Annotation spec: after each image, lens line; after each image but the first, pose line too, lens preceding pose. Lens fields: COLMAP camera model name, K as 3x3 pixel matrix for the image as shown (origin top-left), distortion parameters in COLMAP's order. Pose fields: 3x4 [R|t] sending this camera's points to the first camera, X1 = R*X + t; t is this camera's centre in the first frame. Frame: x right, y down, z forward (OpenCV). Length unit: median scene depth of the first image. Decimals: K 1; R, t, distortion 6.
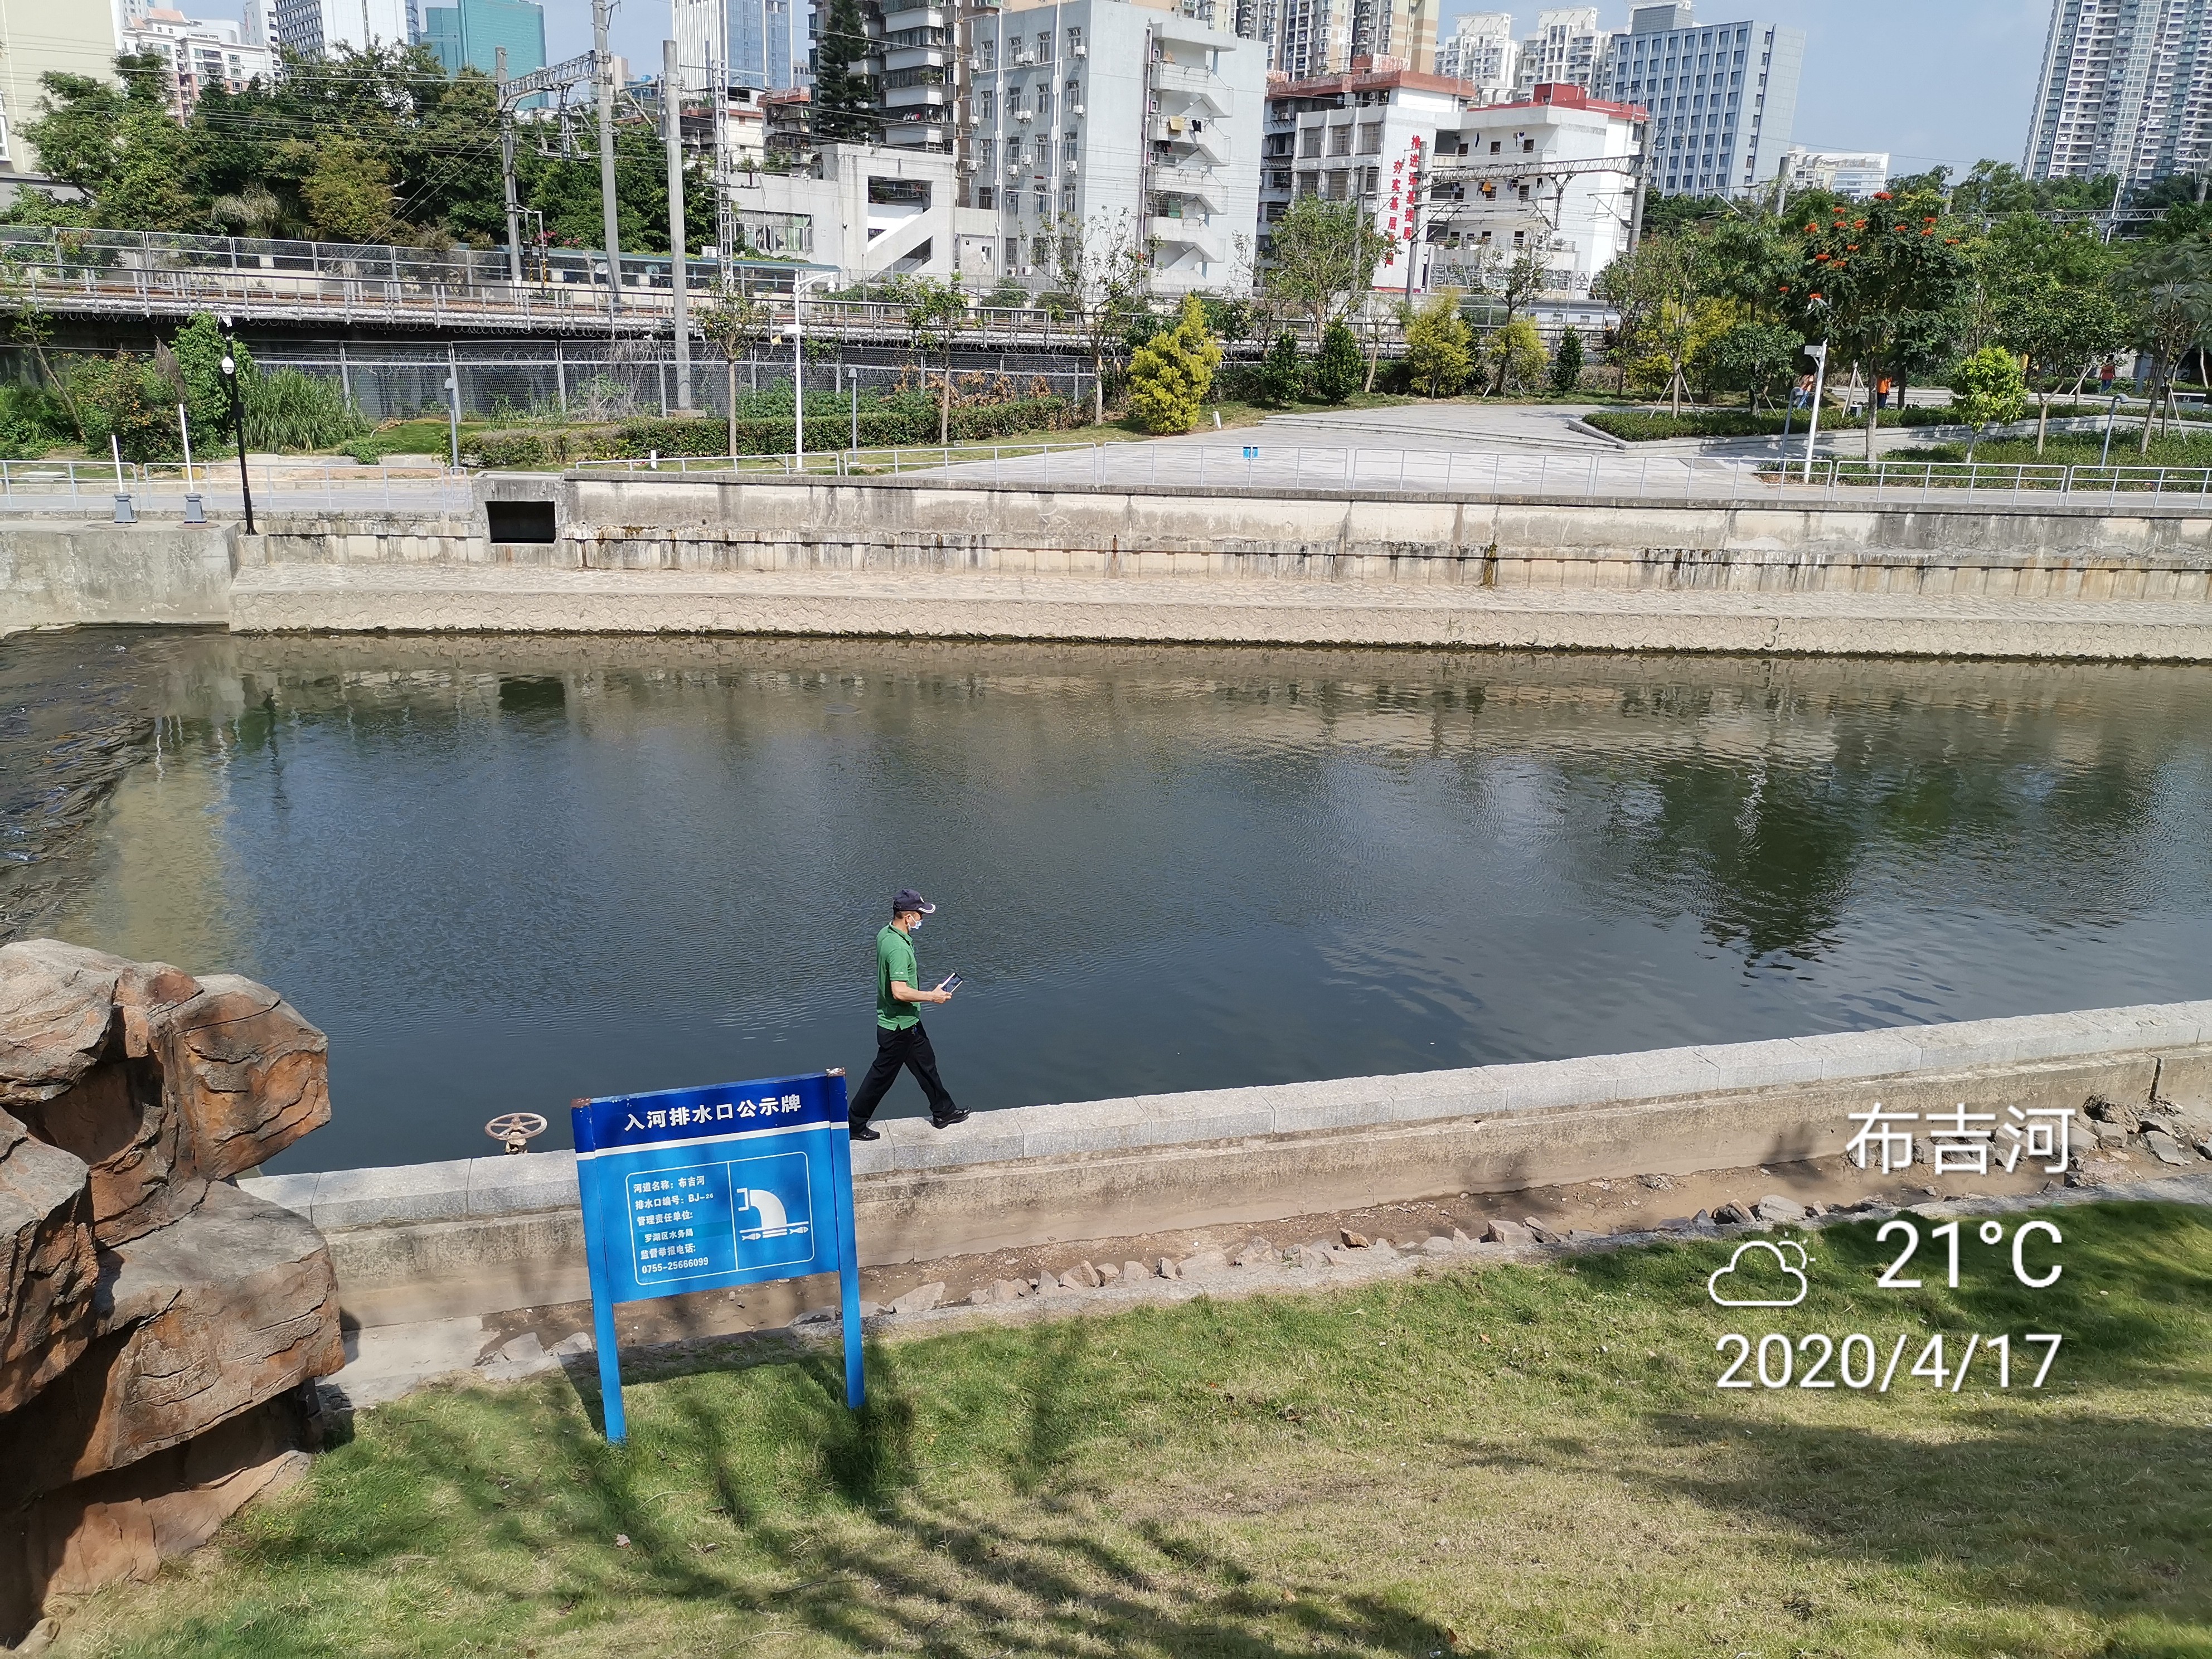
lens RADIAL K [[1723.5, 0, 1106.0], [0, 1723.5, 829.5], [0, 0, 1]] dist [0.047394, -0.027672]
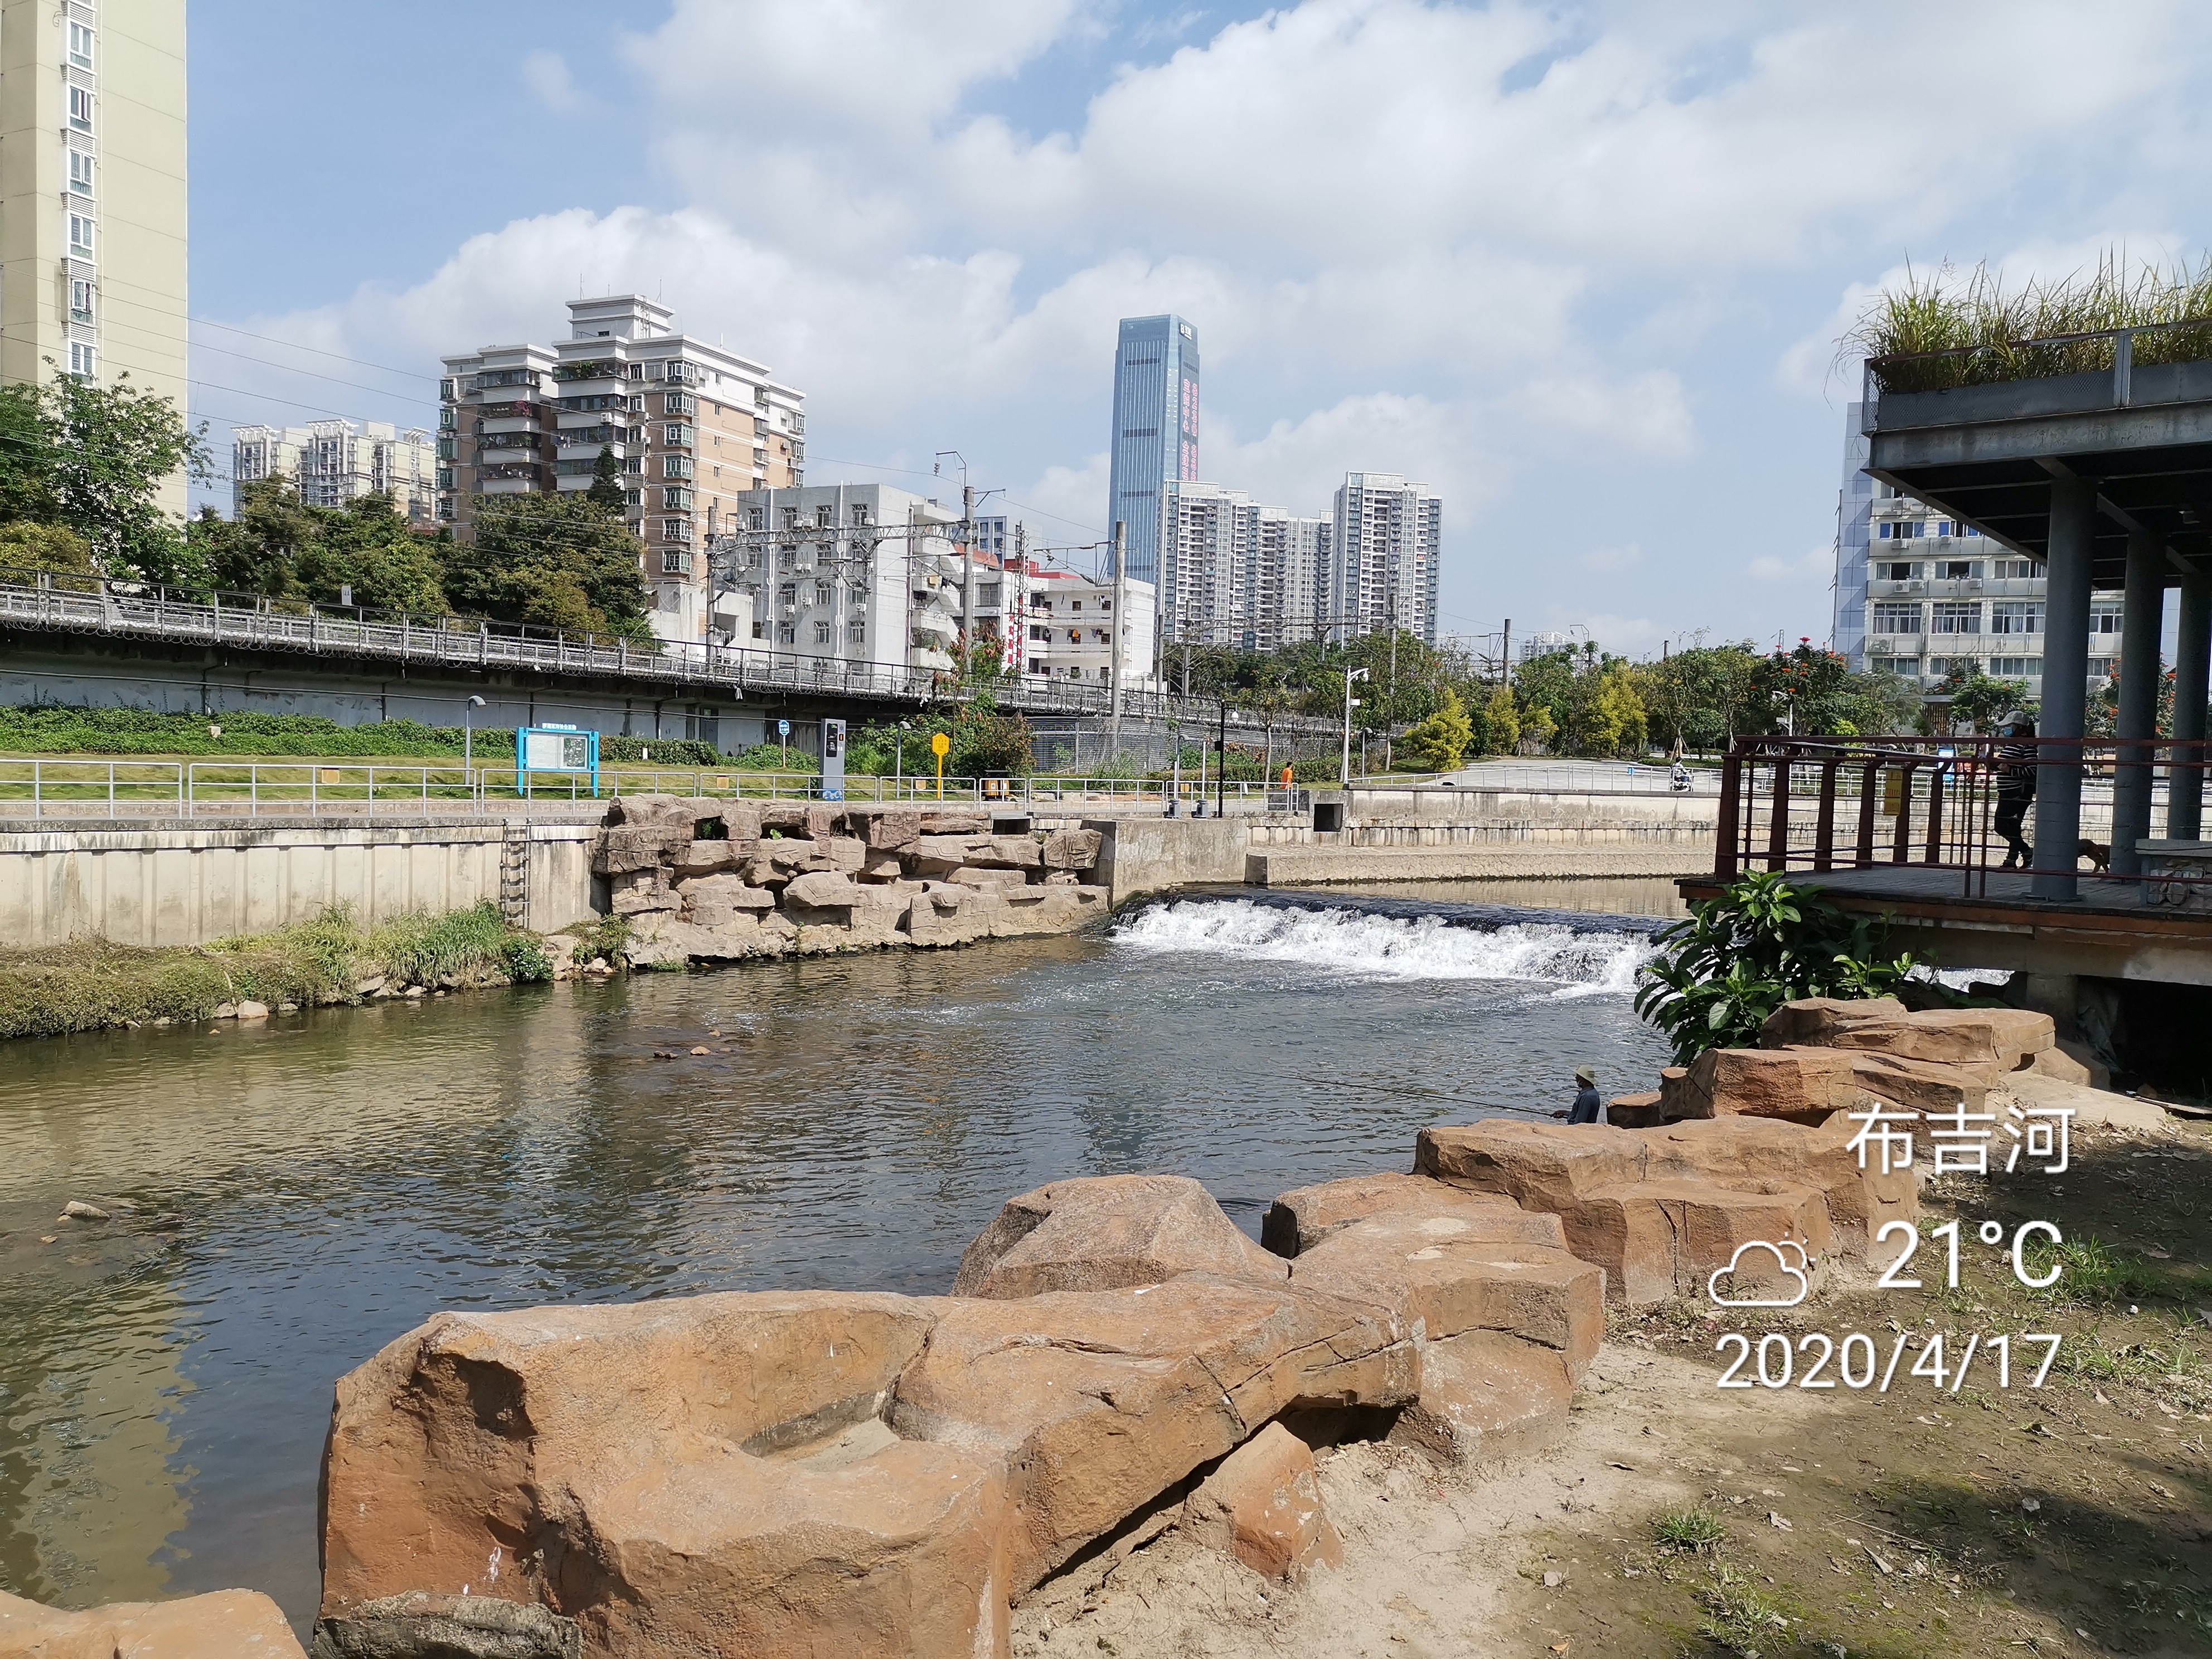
lens RADIAL K [[1723.5, 0, 1106.0], [0, 1723.5, 829.5], [0, 0, 1]] dist [0.047394, -0.027672]
pose [[0.881092, -0.028269, 0.472100, -1.170235], [0.141703, 0.968133, -0.206493, 0.116147], [-0.451218, 0.248837, 0.857020, -0.212813]]
